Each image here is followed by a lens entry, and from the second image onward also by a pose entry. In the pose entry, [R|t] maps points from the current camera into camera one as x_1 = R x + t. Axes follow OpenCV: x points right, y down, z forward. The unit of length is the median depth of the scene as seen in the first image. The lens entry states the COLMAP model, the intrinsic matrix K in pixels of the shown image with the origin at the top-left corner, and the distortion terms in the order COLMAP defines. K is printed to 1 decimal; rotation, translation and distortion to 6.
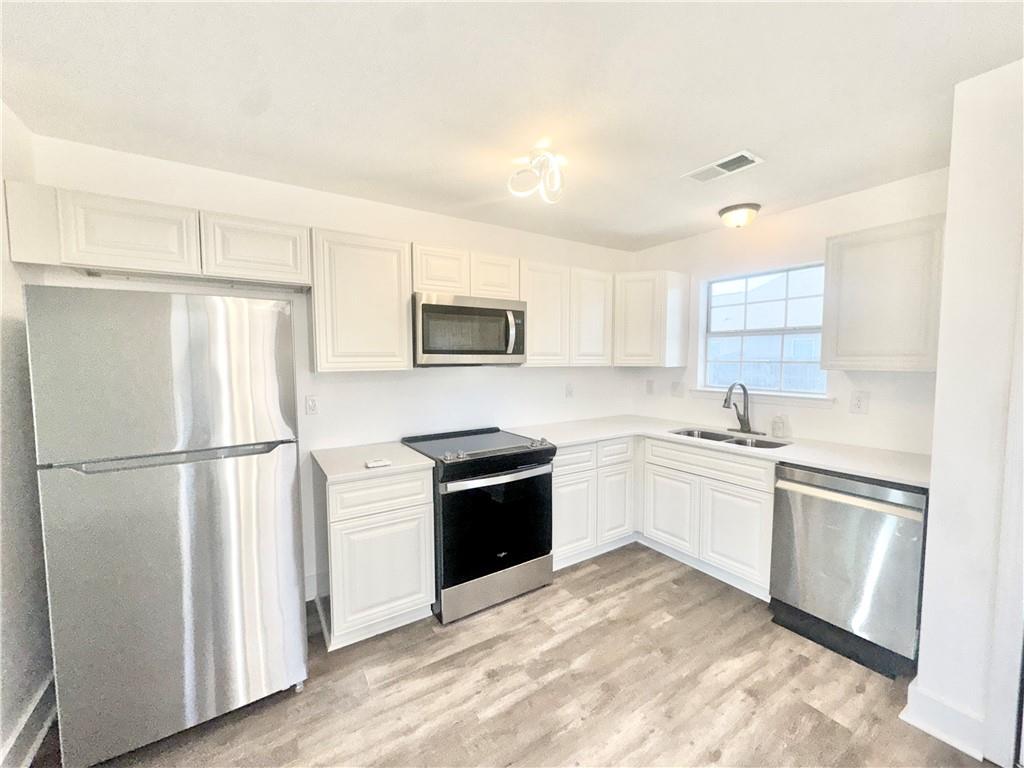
lens RADIAL K [[410.2, 0, 512.0], [0, 410.2, 384.0], [0, 0, 1]] dist [-0.000027, 0.000107]
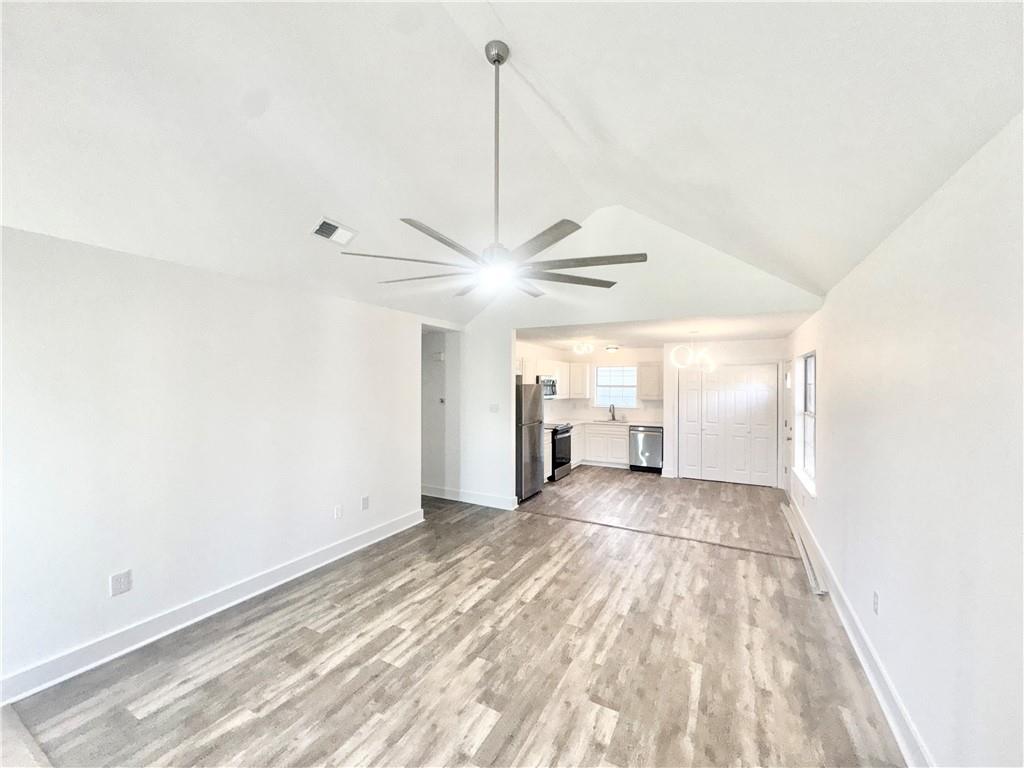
lens RADIAL K [[410.2, 0, 512.0], [0, 410.2, 384.0], [0, 0, 1]] dist [-0.000027, 0.000107]
pose [[0.880212, 0.002564, 0.474573, -2.122405], [0.025772, 0.998252, -0.053195, -0.008307], [-0.473880, 0.059053, 0.878607, -1.808493]]
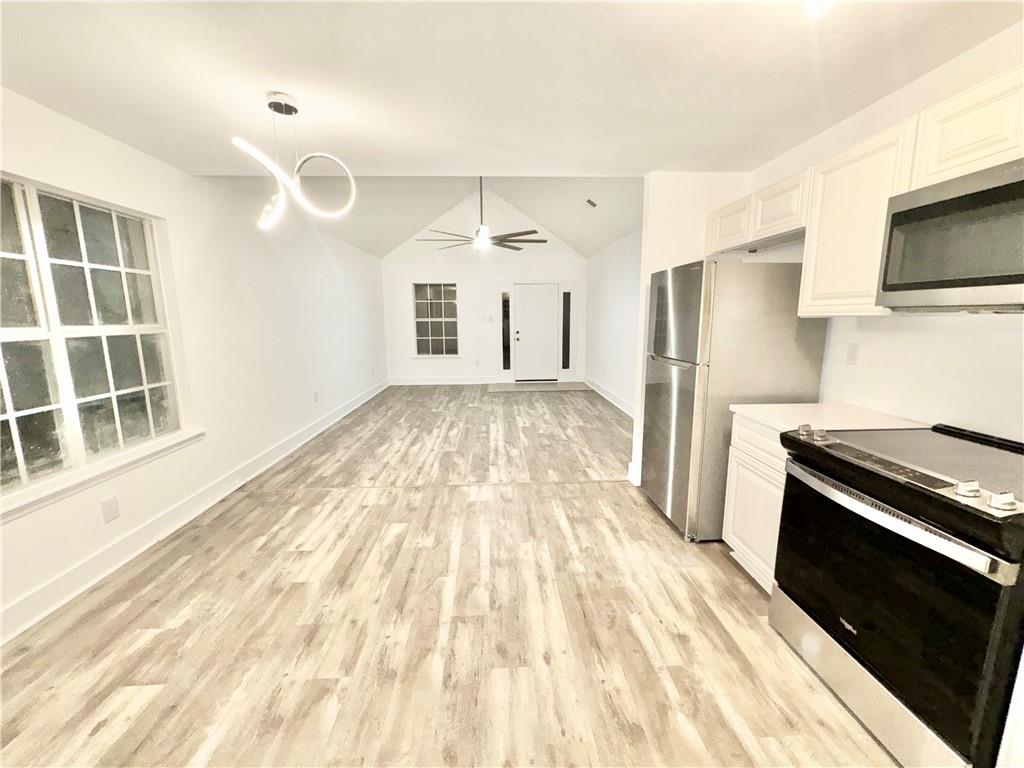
lens RADIAL K [[410.2, 0, 512.0], [0, 410.2, 384.0], [0, 0, 1]] dist [-0.000027, 0.000107]
pose [[-0.509039, 0.145678, -0.848326, 0.788755], [-0.045316, 0.979671, 0.195425, -0.031822], [0.859550, 0.137922, -0.492089, 0.947784]]
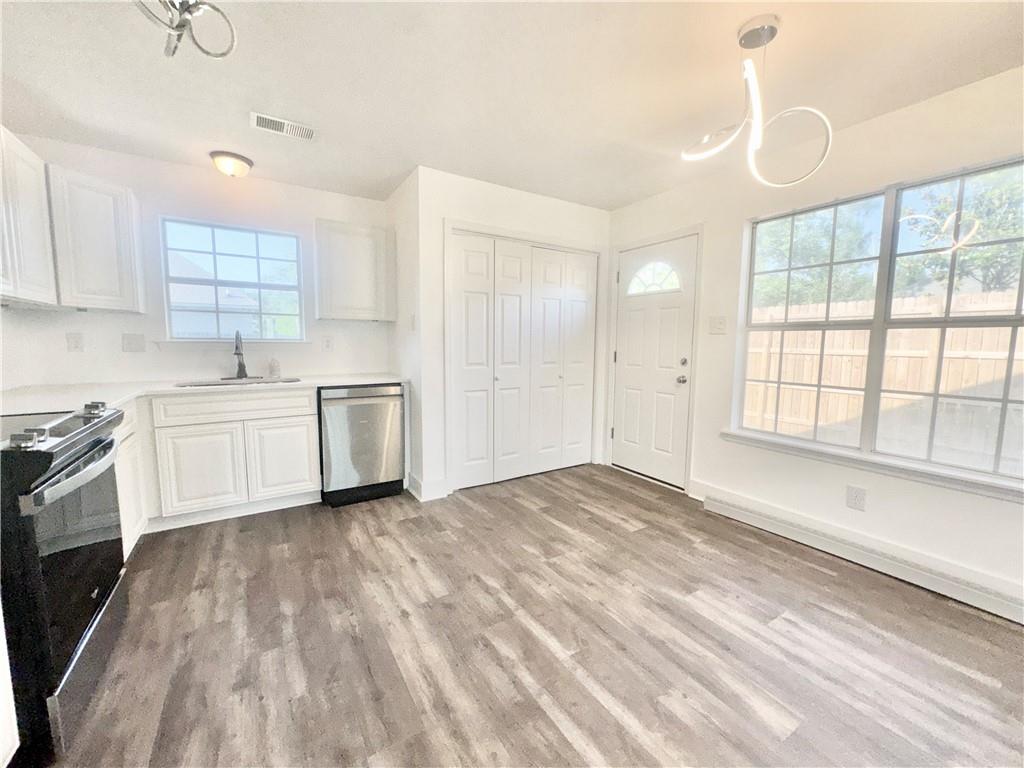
lens RADIAL K [[410.2, 0, 512.0], [0, 410.2, 384.0], [0, 0, 1]] dist [-0.000027, 0.000107]
pose [[0.021894, -0.101870, 0.994557, -0.674830], [0.056085, 0.993354, 0.100512, 0.092083], [-0.998186, 0.053579, 0.027462, 0.404000]]
